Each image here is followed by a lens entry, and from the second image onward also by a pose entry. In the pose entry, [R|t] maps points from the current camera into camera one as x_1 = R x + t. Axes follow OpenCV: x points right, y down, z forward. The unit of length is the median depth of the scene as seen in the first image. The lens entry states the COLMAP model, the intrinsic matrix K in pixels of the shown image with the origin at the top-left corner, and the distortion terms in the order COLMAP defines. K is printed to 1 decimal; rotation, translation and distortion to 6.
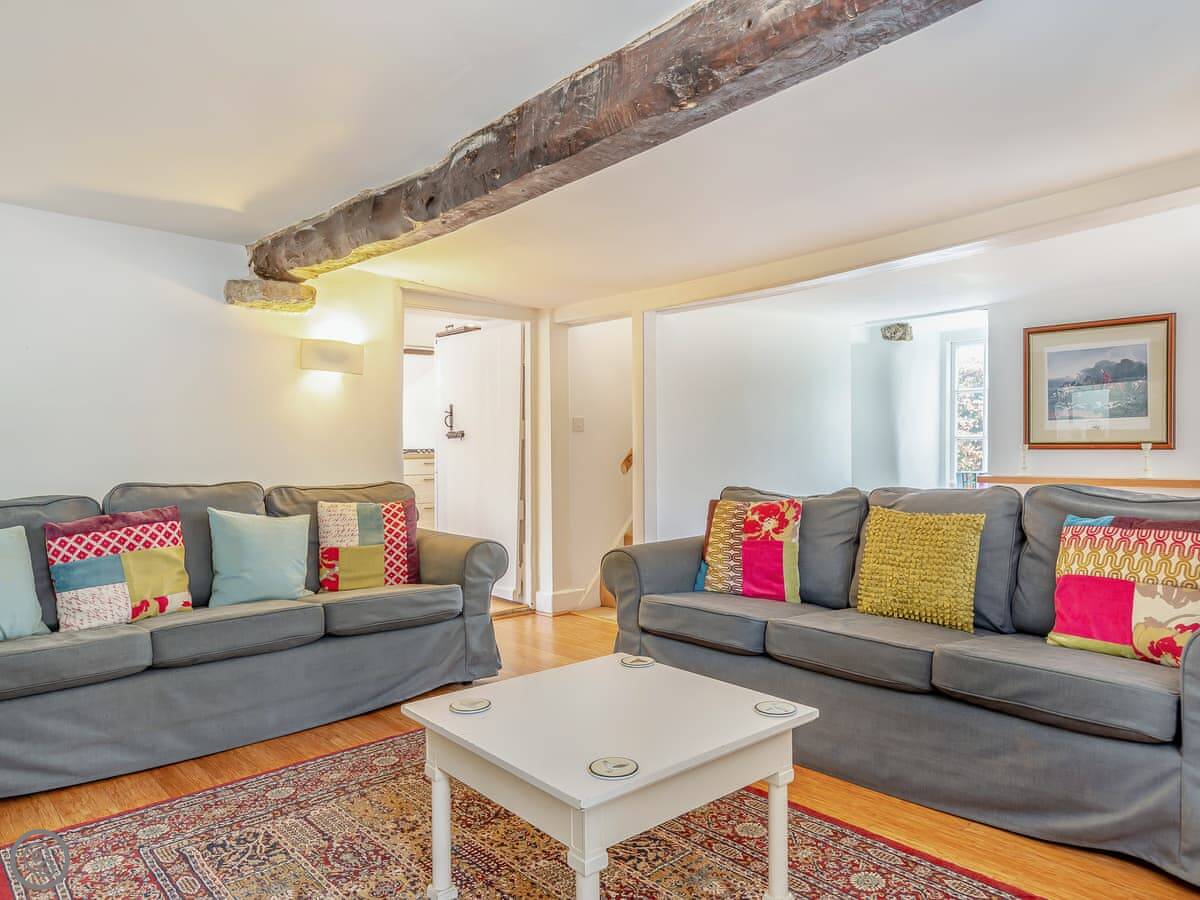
lens RADIAL K [[797.9, 0, 597.6], [0, 797.9, 450.4], [0, 0, 1]] dist [-0.000588, -0.002802]
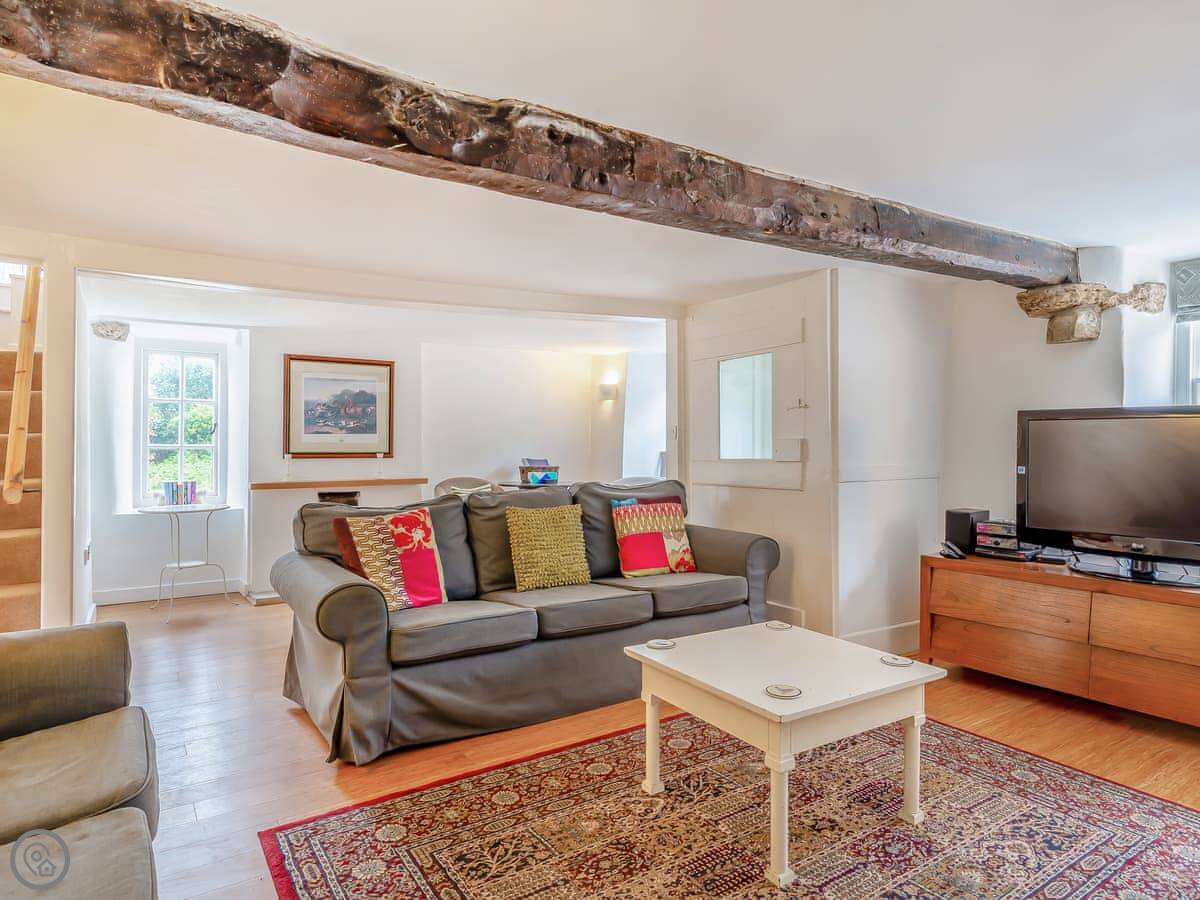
lens RADIAL K [[728.2, 0, 601.9], [0, 728.2, 434.5], [0, 0, 1]] dist [-0.005889, -0.001786]
pose [[0.129284, 0.022142, 0.991360, -0.707890], [0.003913, 0.999731, -0.022839, -0.015755], [-0.991600, 0.006832, 0.129163, 0.641258]]
